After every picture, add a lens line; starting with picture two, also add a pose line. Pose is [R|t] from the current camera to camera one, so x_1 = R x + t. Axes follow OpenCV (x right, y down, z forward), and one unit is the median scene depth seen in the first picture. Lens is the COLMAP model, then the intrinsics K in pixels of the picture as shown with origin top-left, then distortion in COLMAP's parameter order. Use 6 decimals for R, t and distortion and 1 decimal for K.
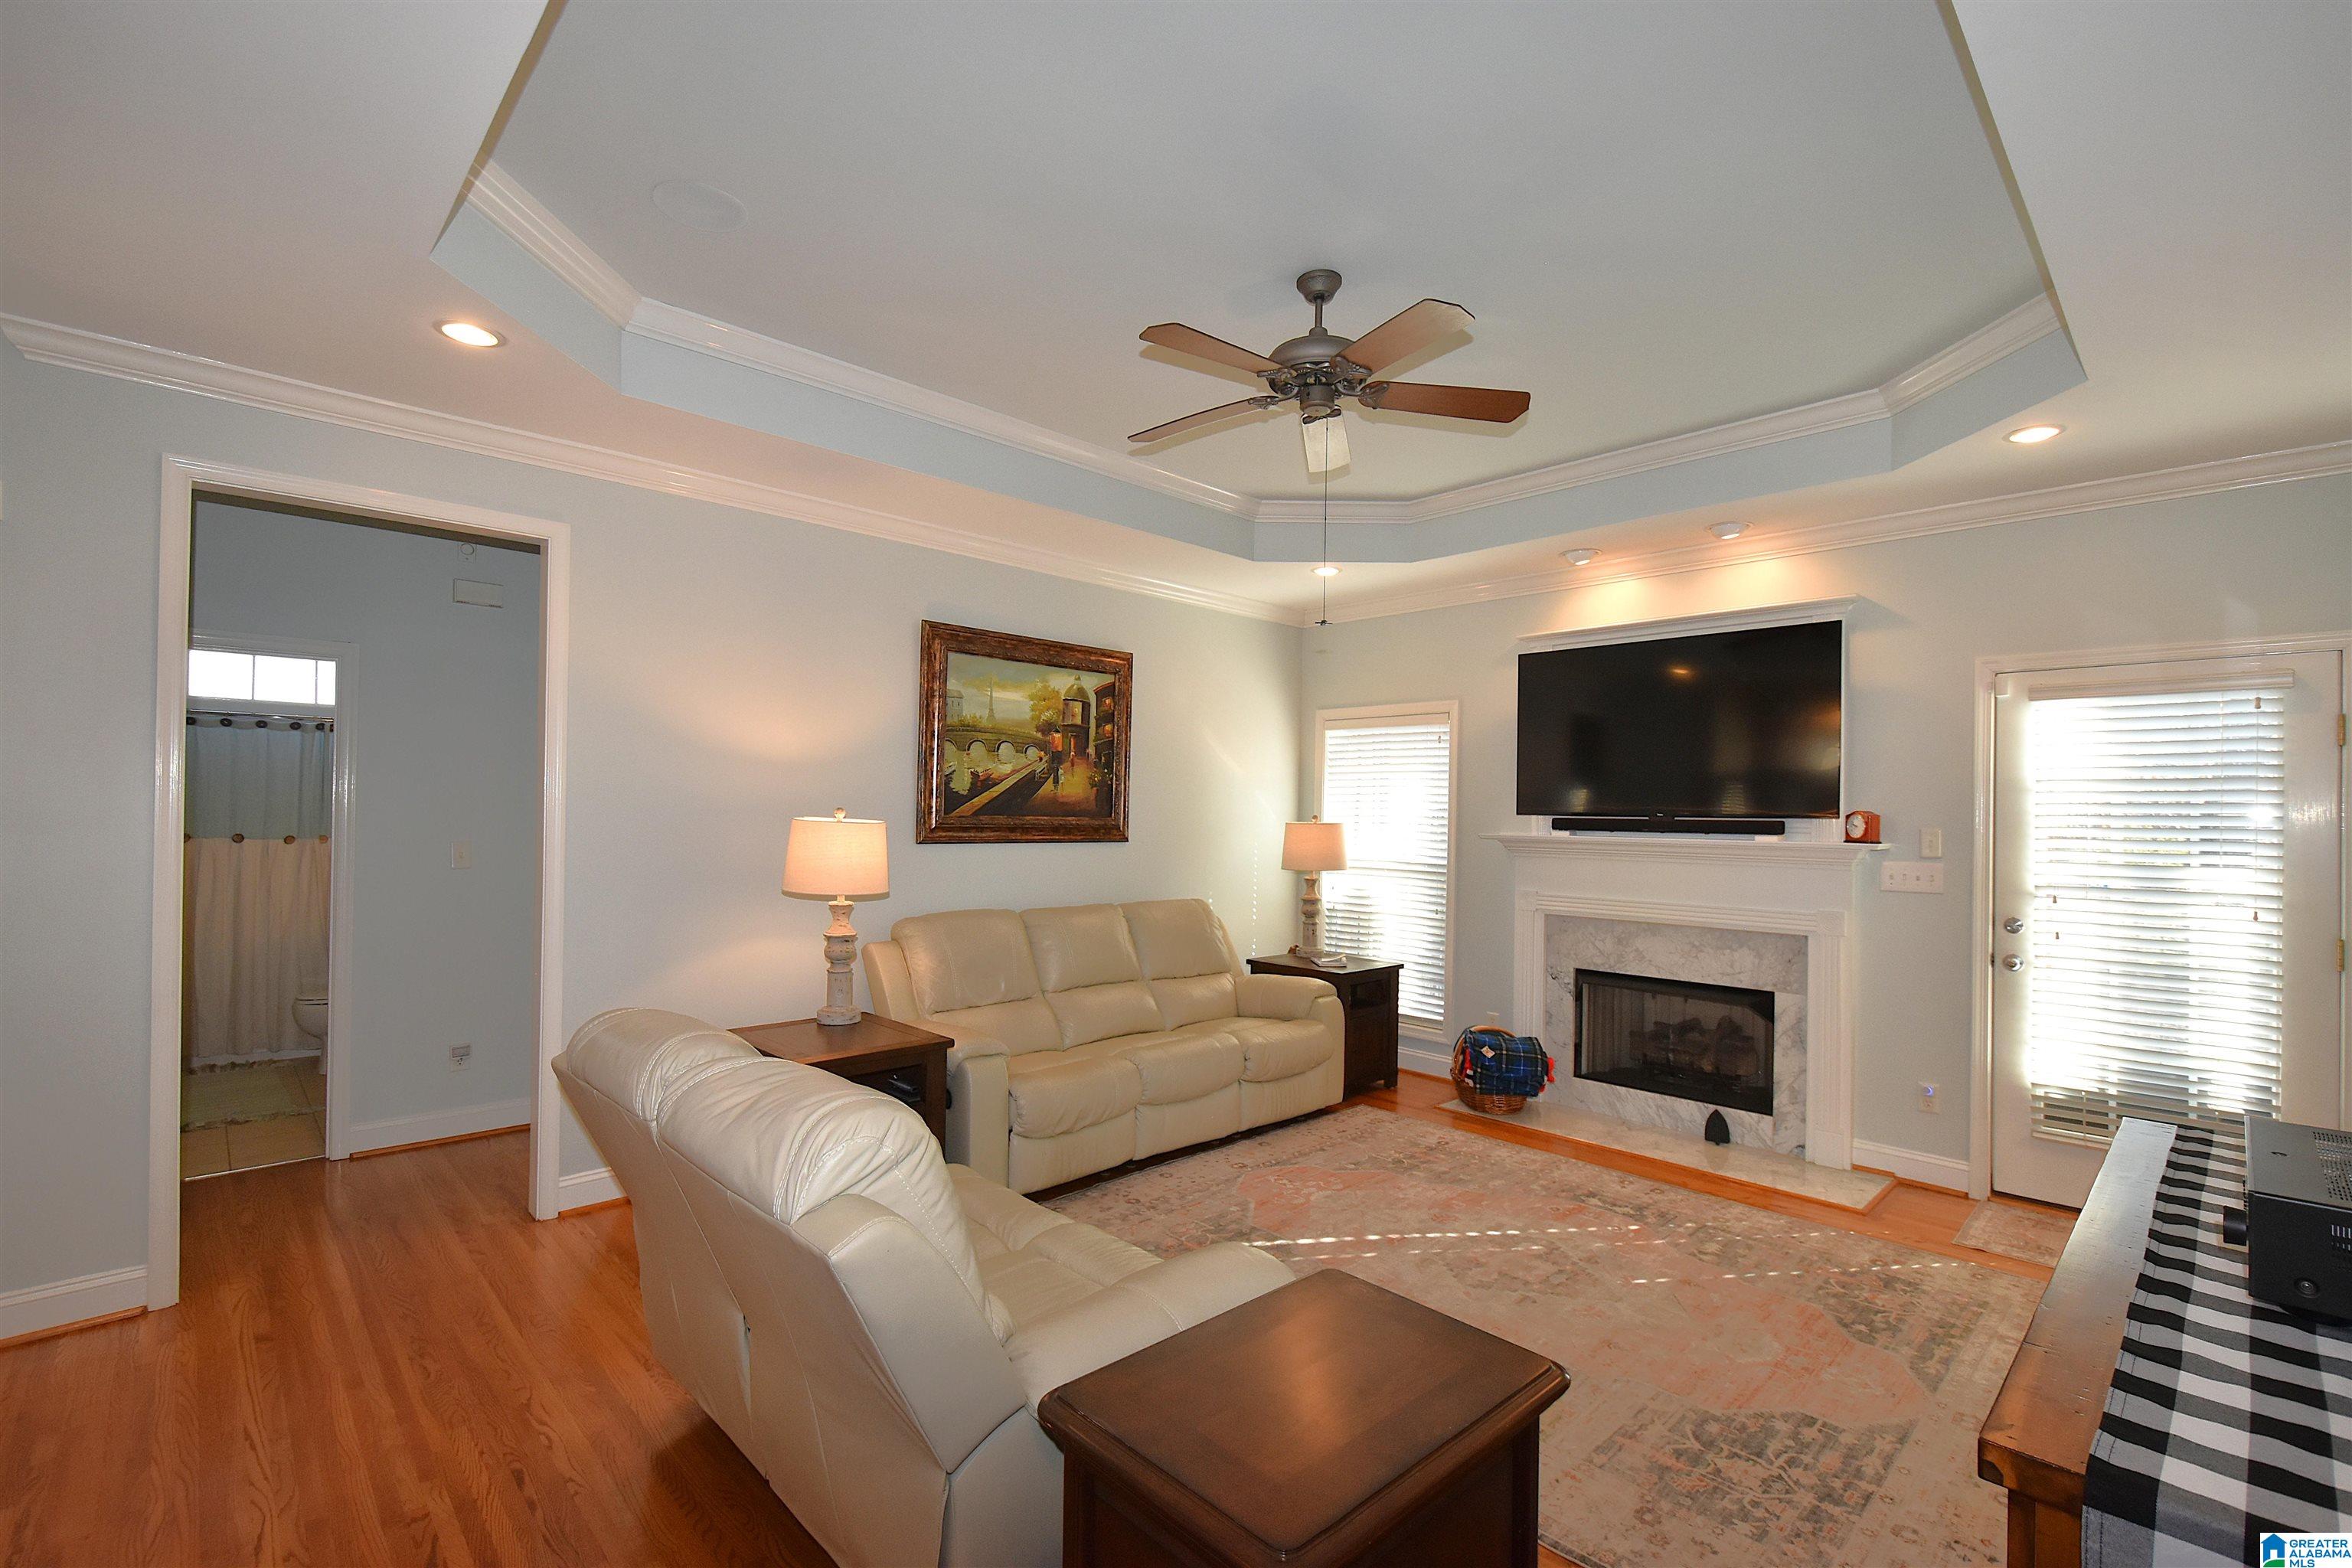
lens RADIAL K [[1030.6, 0, 1169.6], [0, 1030.6, 793.2], [0, 0, 1]] dist [-0.003861, -0.001030]
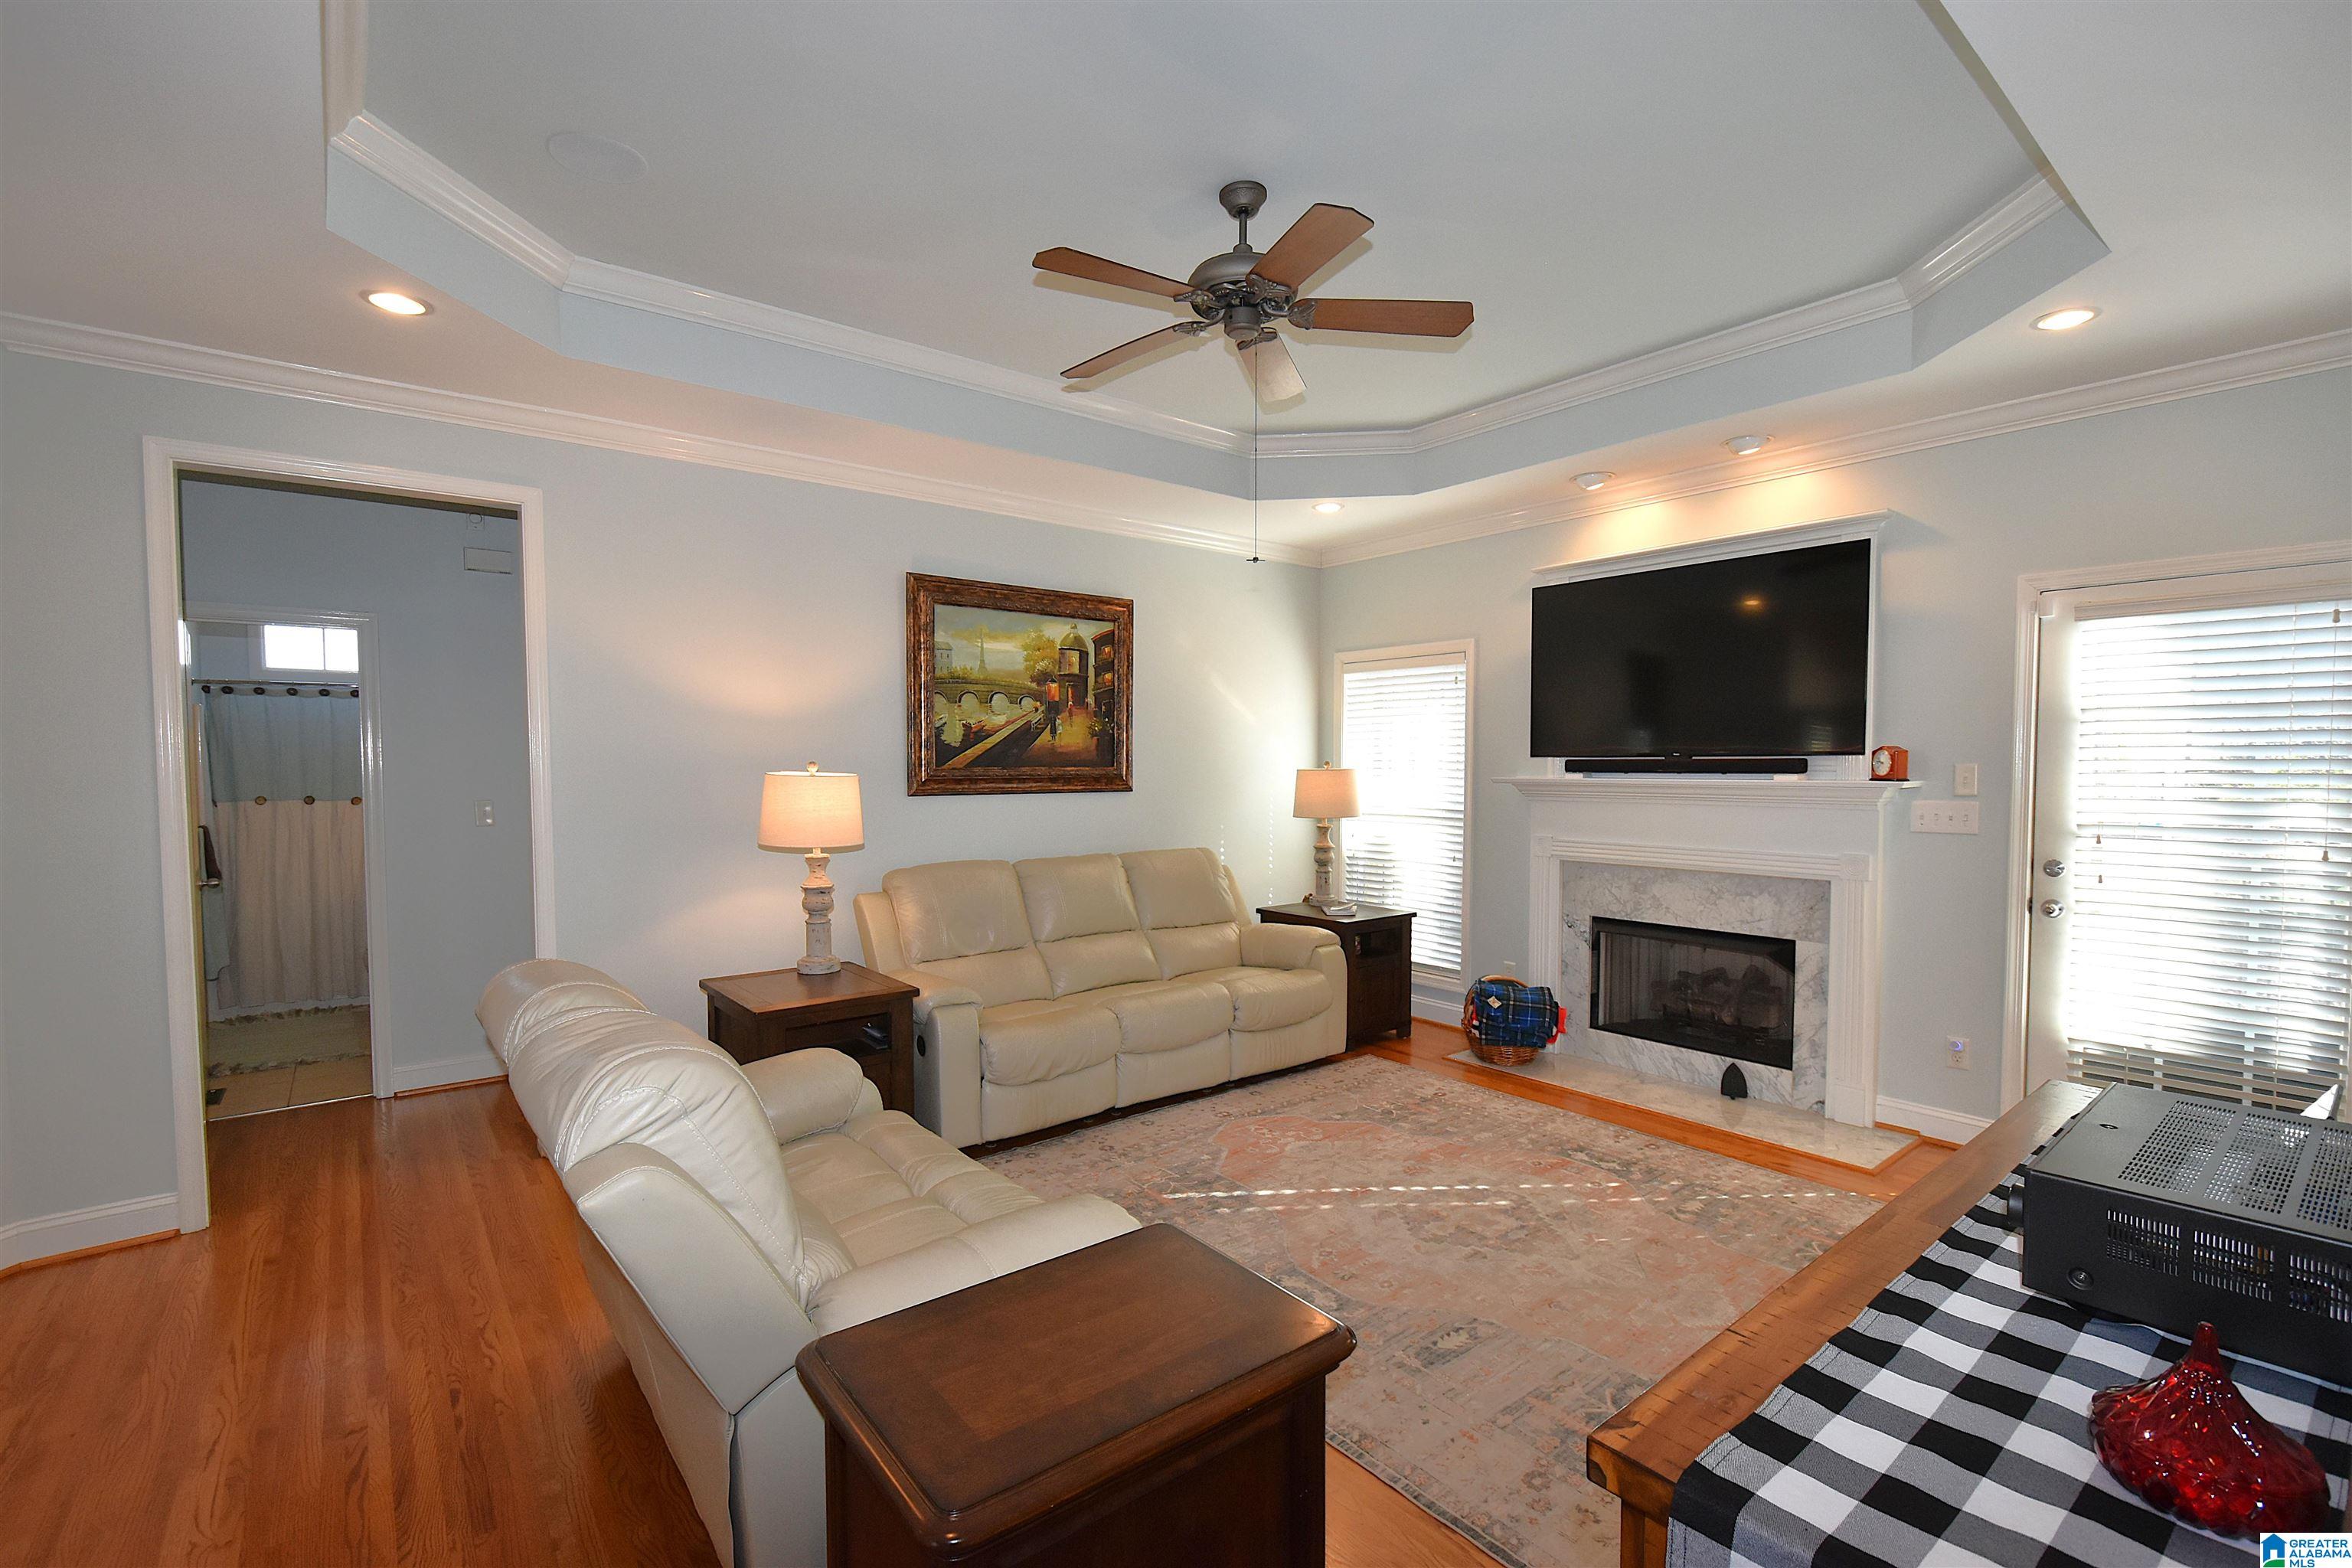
lens RADIAL K [[1030.6, 0, 1177.7], [0, 1030.6, 794.7], [0, 0, 1]] dist [-0.003861, -0.001030]
pose [[0.995961, -0.014274, -0.088645, 0.132657], [0.018707, 0.998605, 0.049380, 0.003304], [0.087817, -0.050839, 0.994838, 0.024330]]
